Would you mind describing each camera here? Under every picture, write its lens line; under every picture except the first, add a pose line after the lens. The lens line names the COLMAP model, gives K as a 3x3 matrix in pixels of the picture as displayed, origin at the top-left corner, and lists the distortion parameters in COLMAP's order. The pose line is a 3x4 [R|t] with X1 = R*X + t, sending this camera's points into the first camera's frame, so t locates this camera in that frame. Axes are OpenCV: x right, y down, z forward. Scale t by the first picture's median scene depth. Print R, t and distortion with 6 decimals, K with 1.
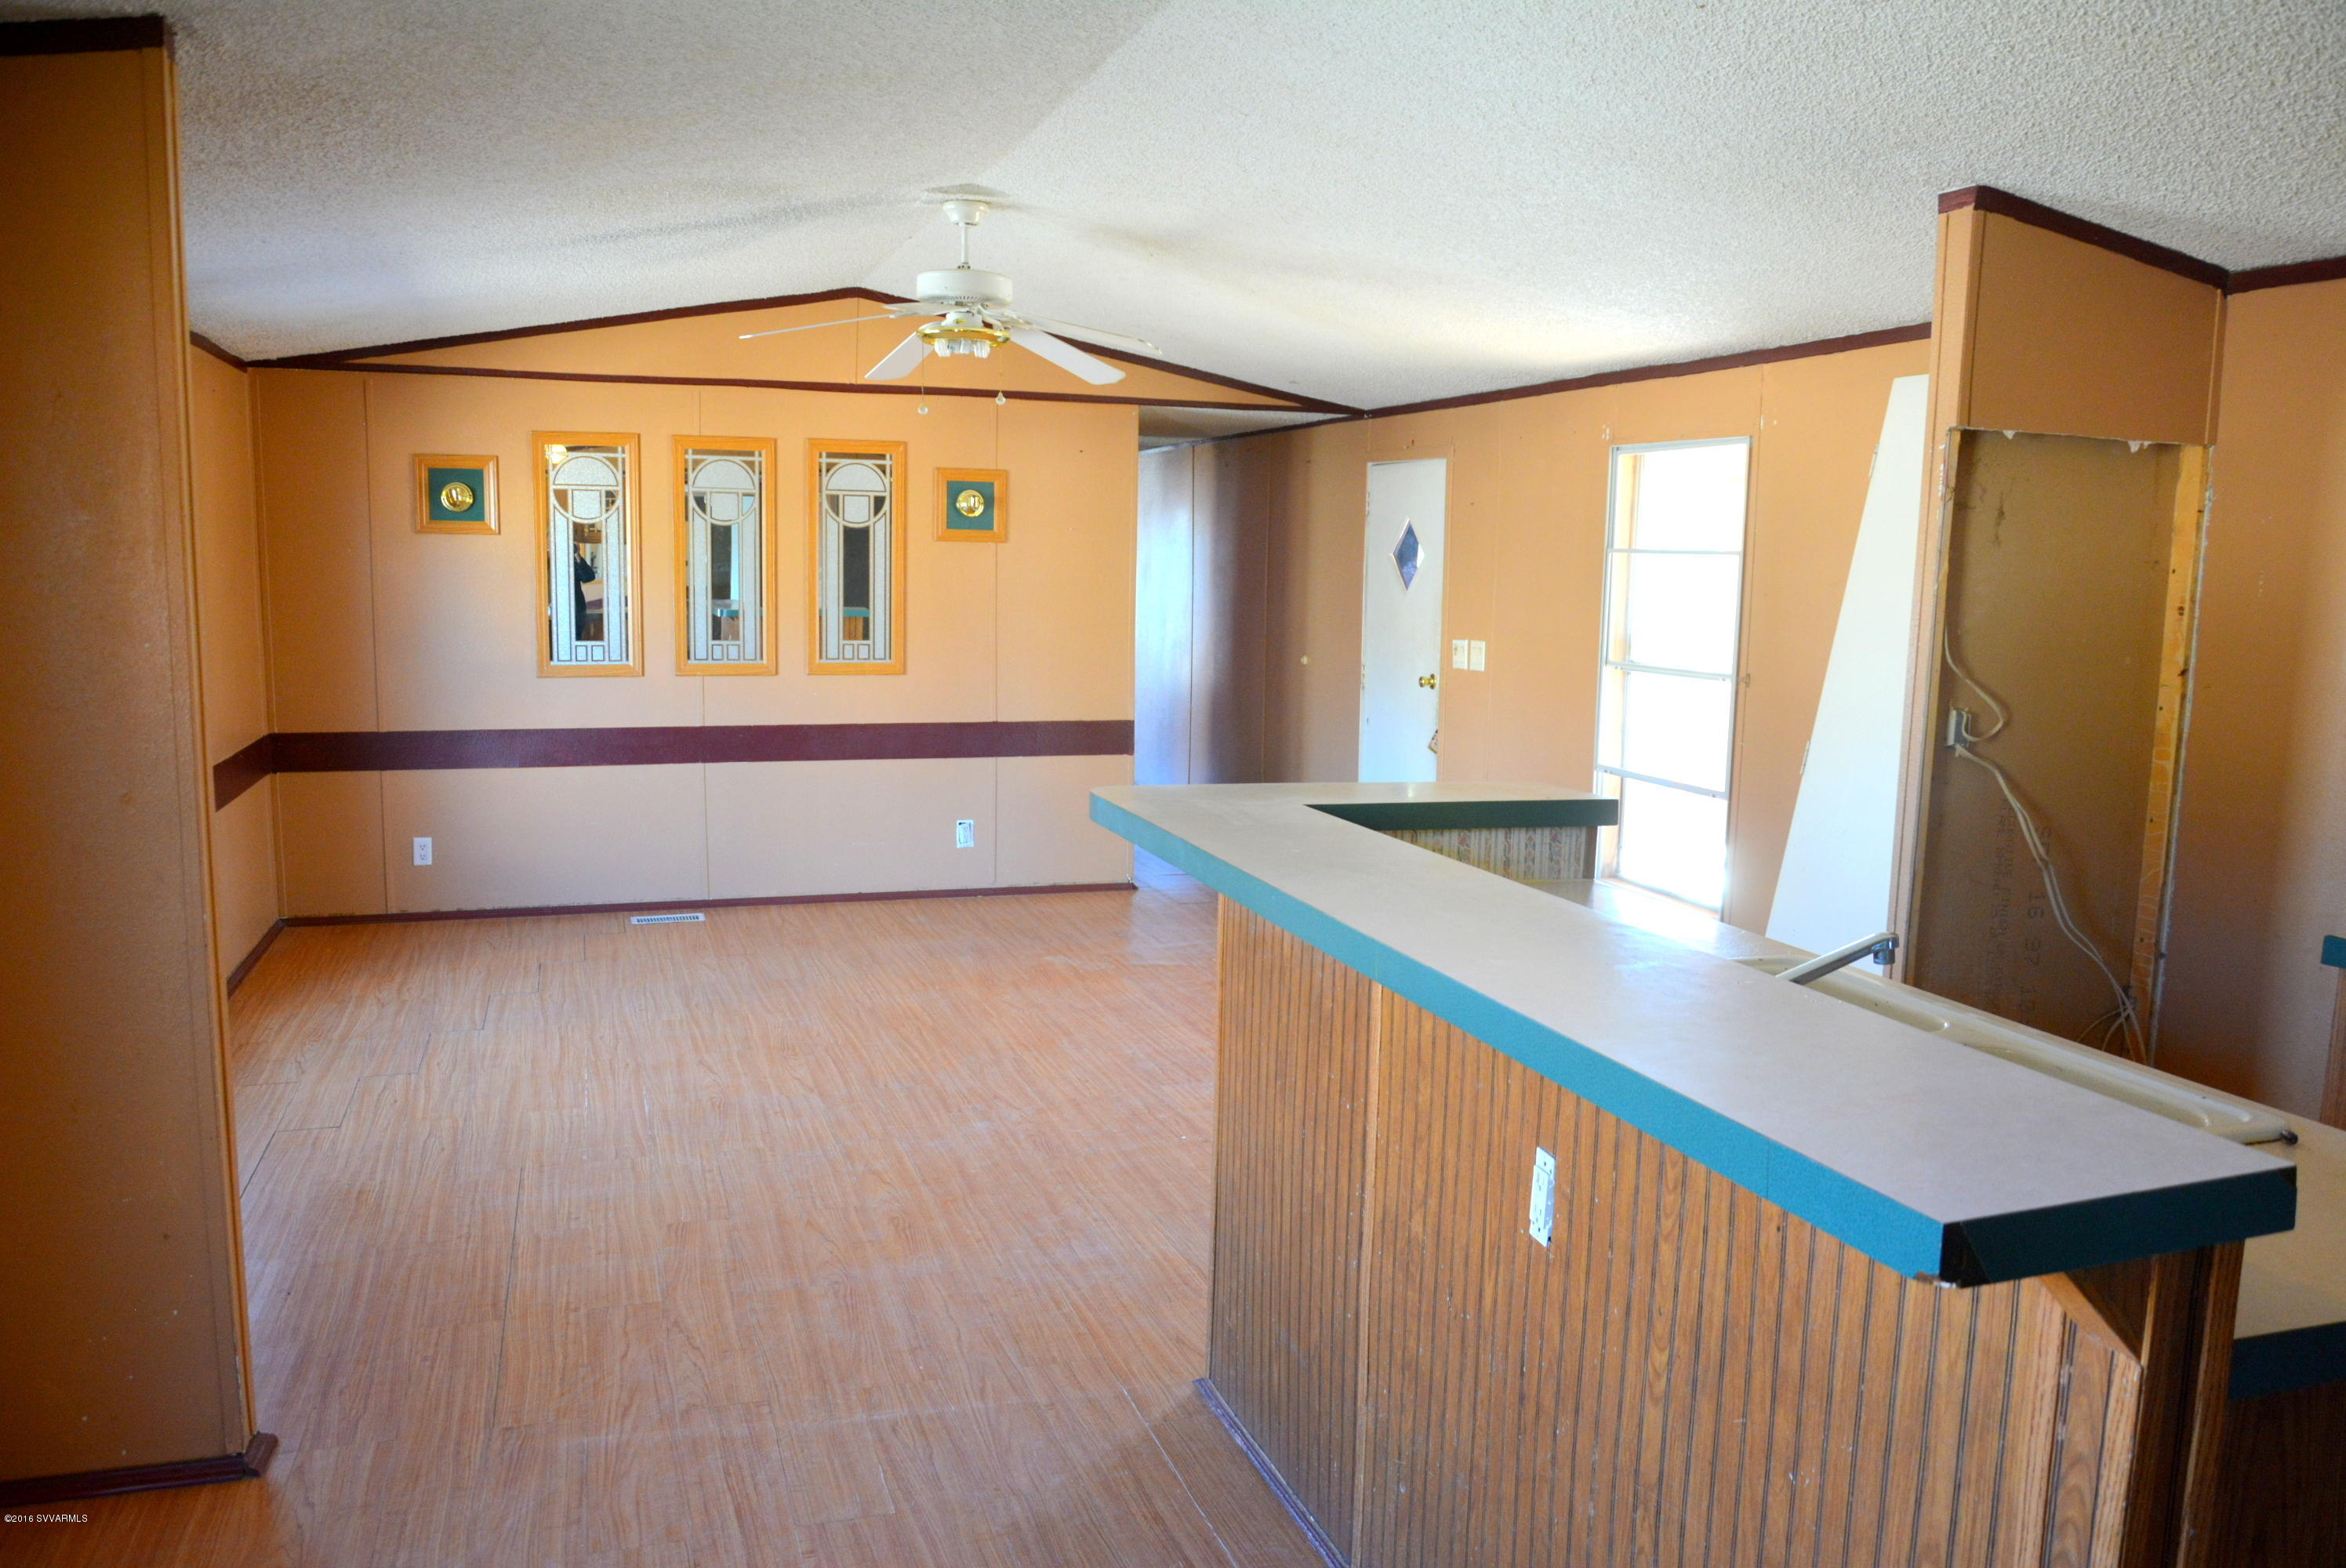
lens RADIAL K [[1828.7, 0, 1185.8], [0, 1828.7, 798.5], [0, 0, 1]] dist [-0.041550, 0.013119]
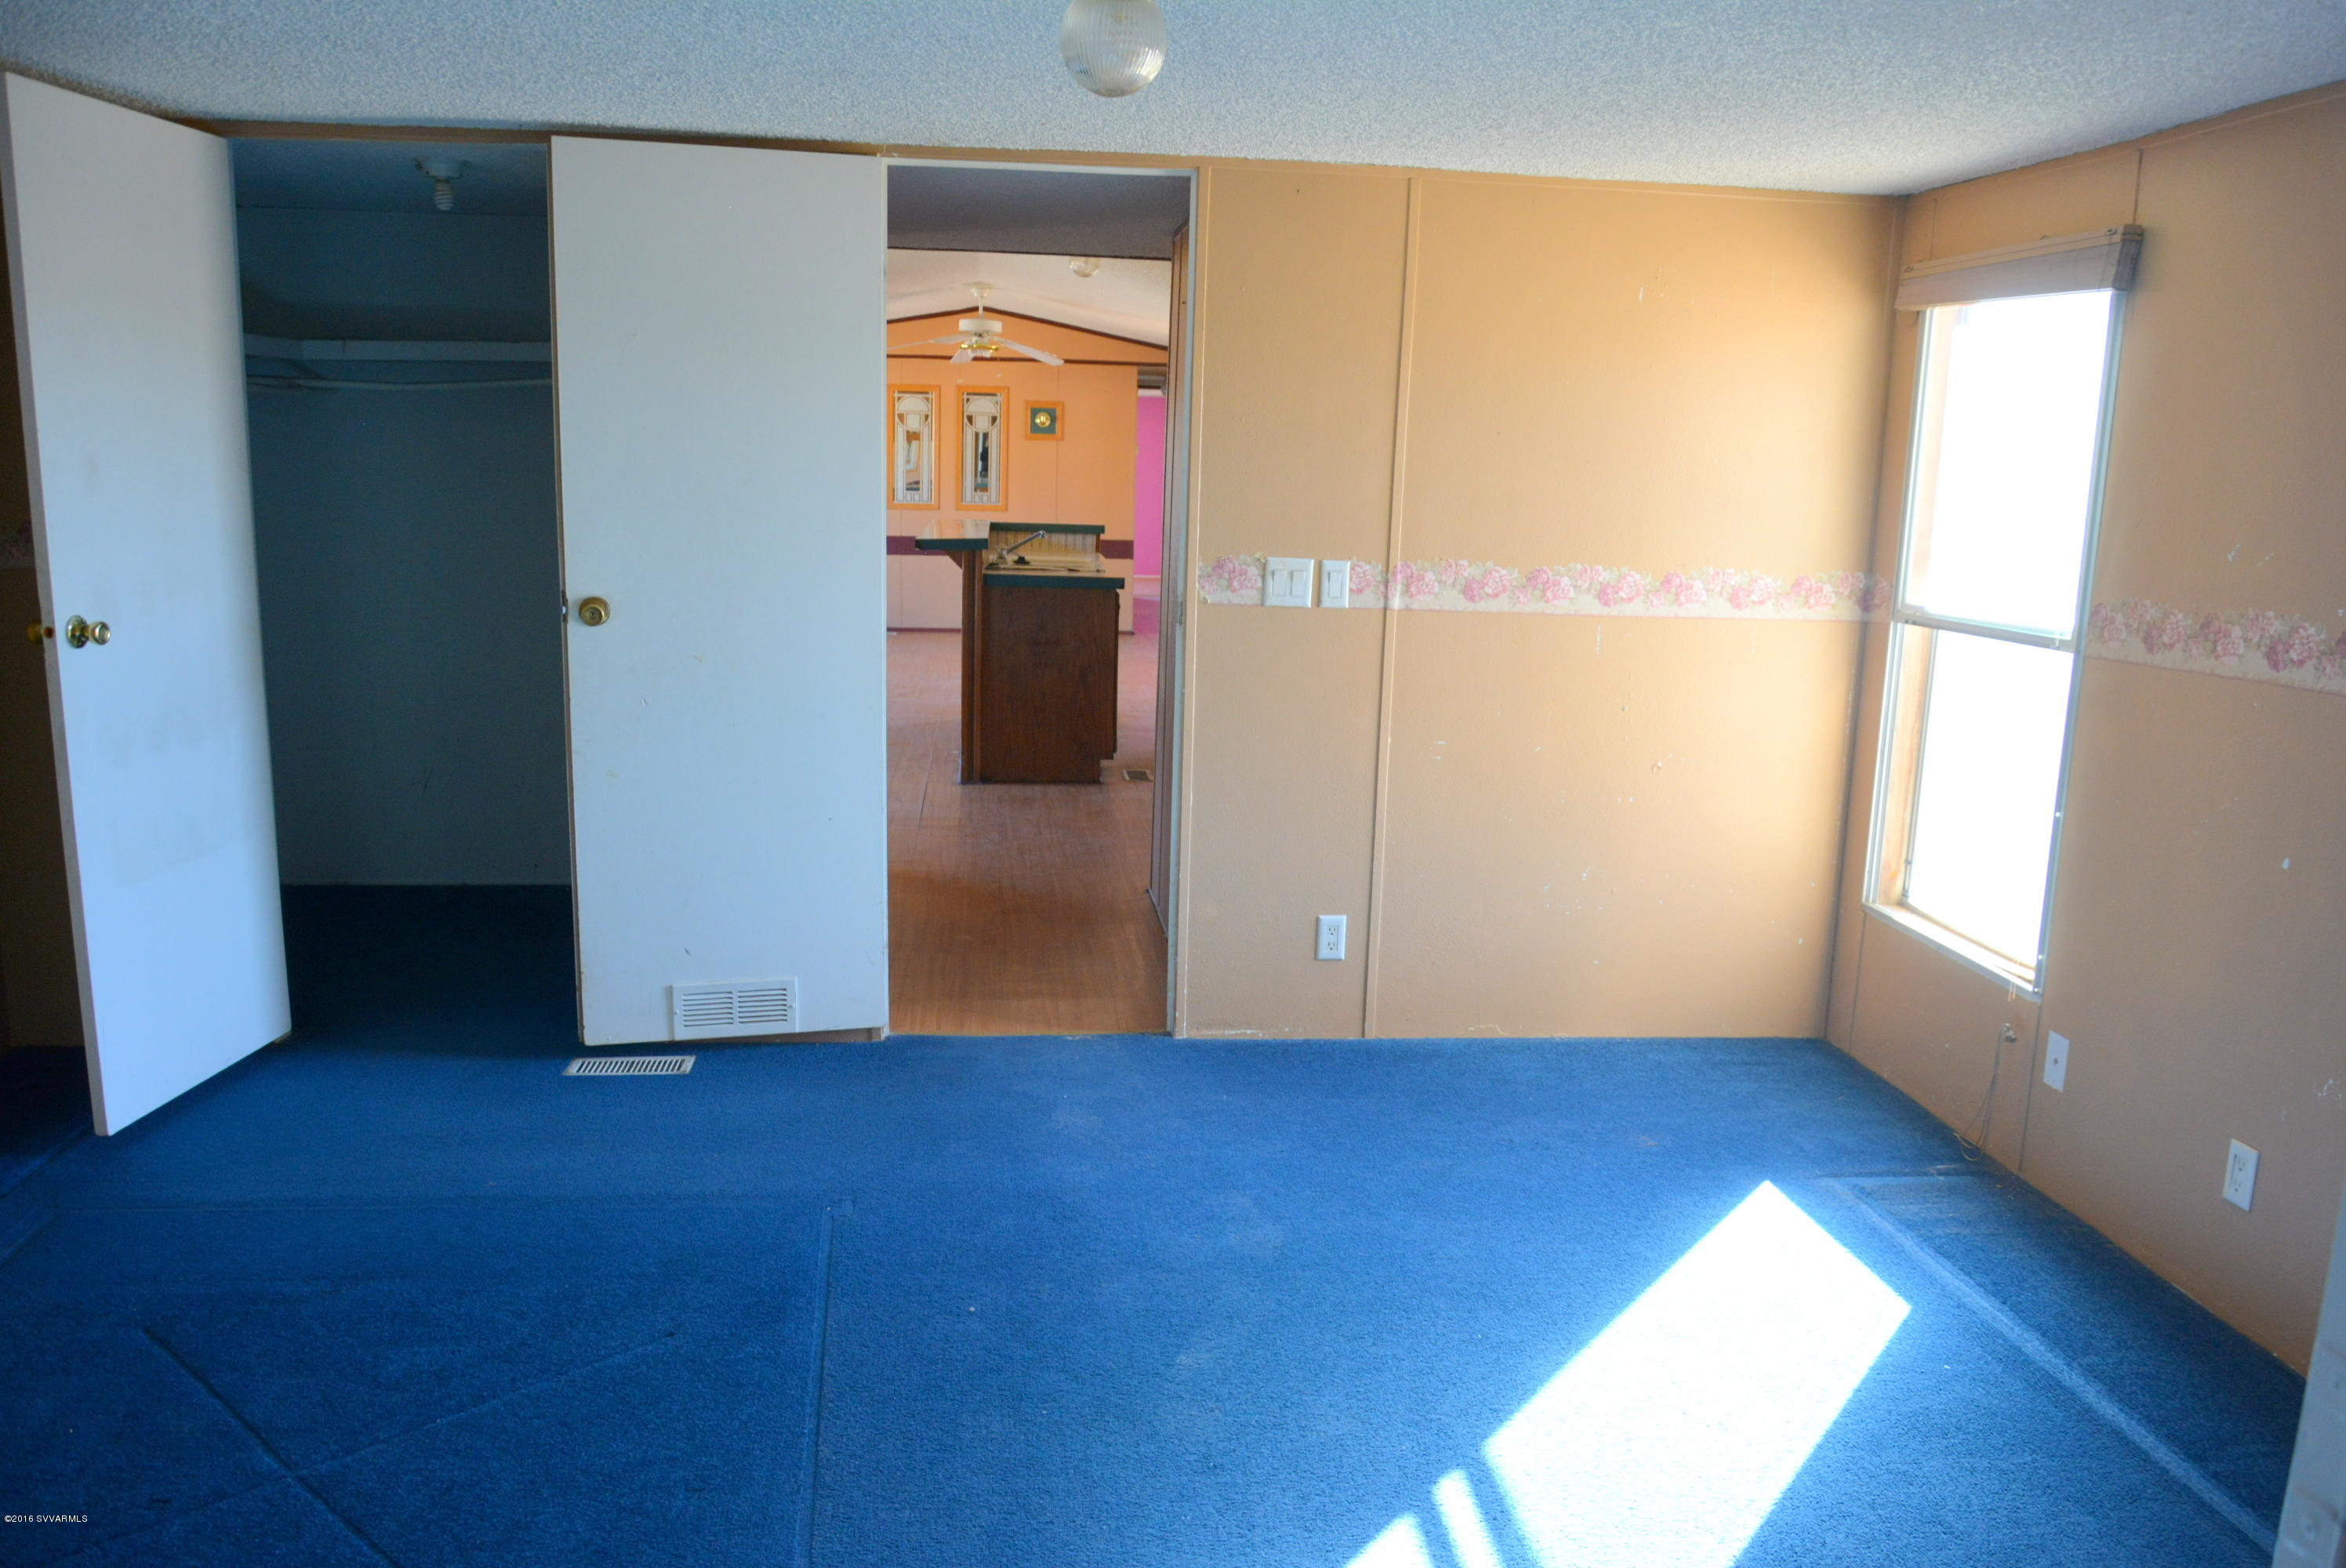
lens RADIAL K [[1828.7, 0, 1171.3], [0, 1828.7, 783.3], [0, 0, 1]] dist [-0.041550, 0.013119]
pose [[0.977562, 0.044576, -0.205878, 0.427972], [-0.036002, 0.998329, 0.045211, 0.124630], [0.207550, -0.036785, 0.977533, -0.839832]]
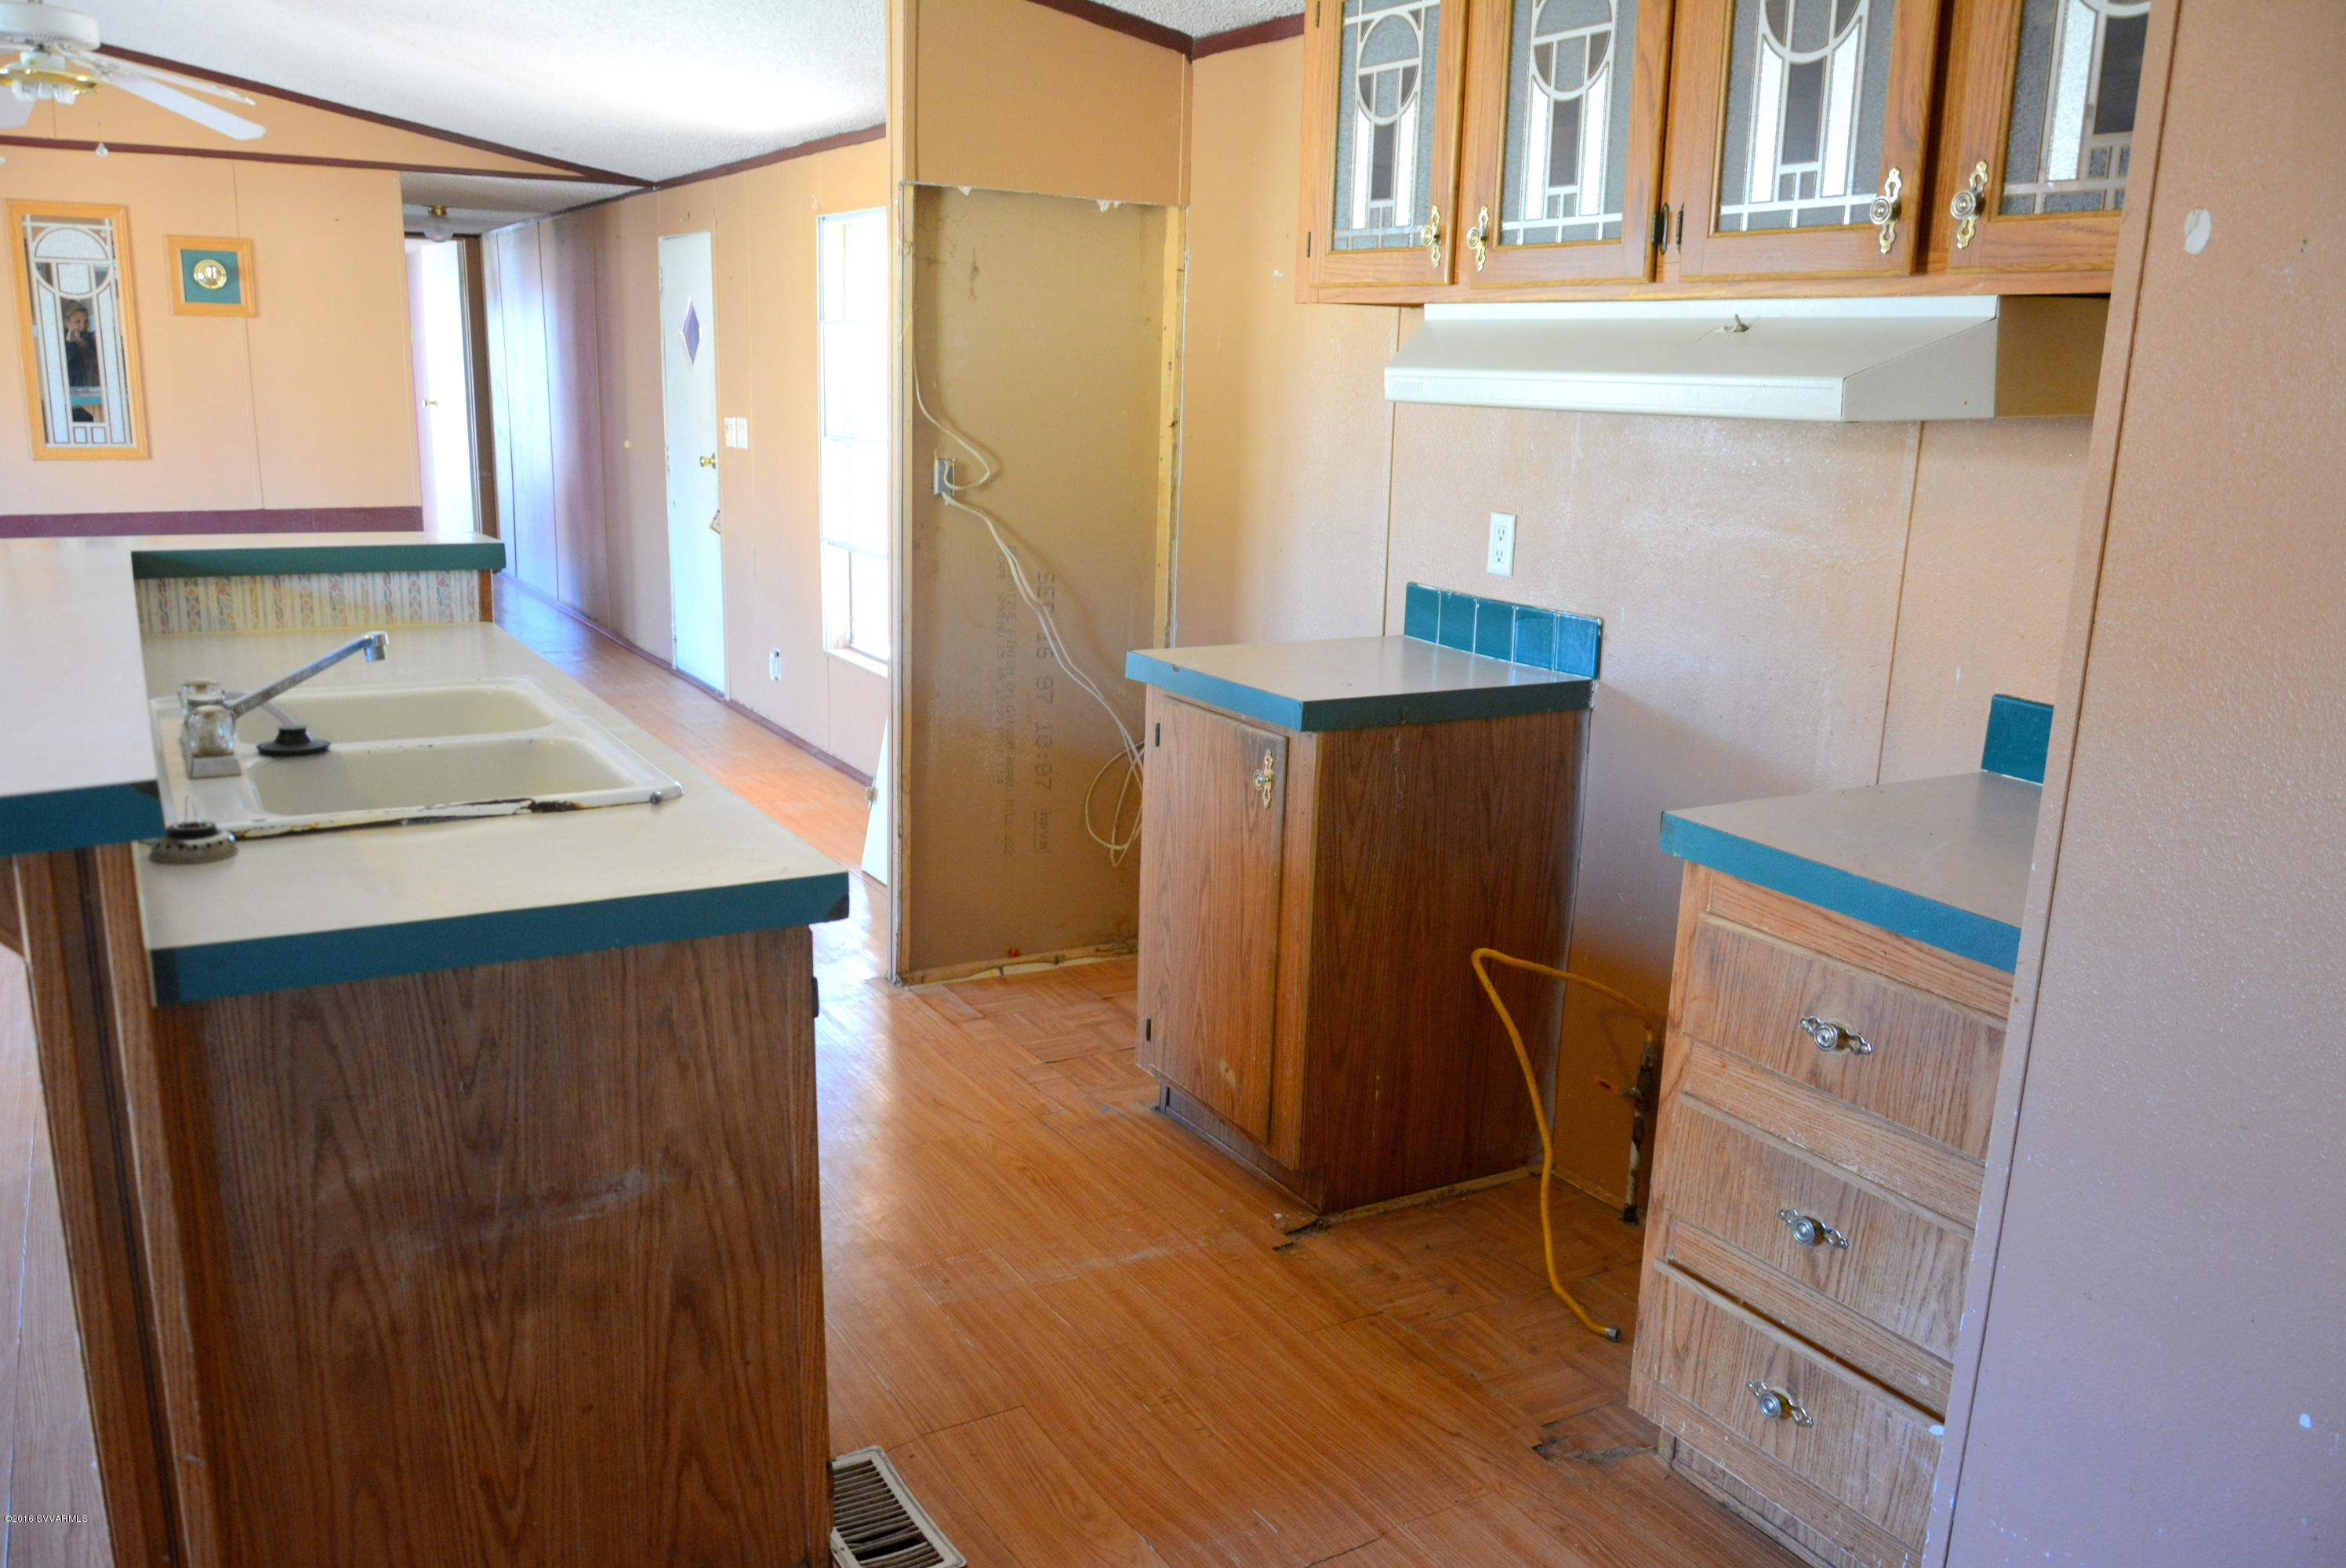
lens RADIAL K [[1828.7, 0, 1182.2], [0, 1828.7, 802.2], [0, 0, 1]] dist [-0.041550, 0.013119]
pose [[0.975738, -0.044510, 0.214367, 0.166178], [0.021367, 0.993802, 0.109092, 0.018270], [-0.217895, -0.101865, 0.970642, -0.037859]]
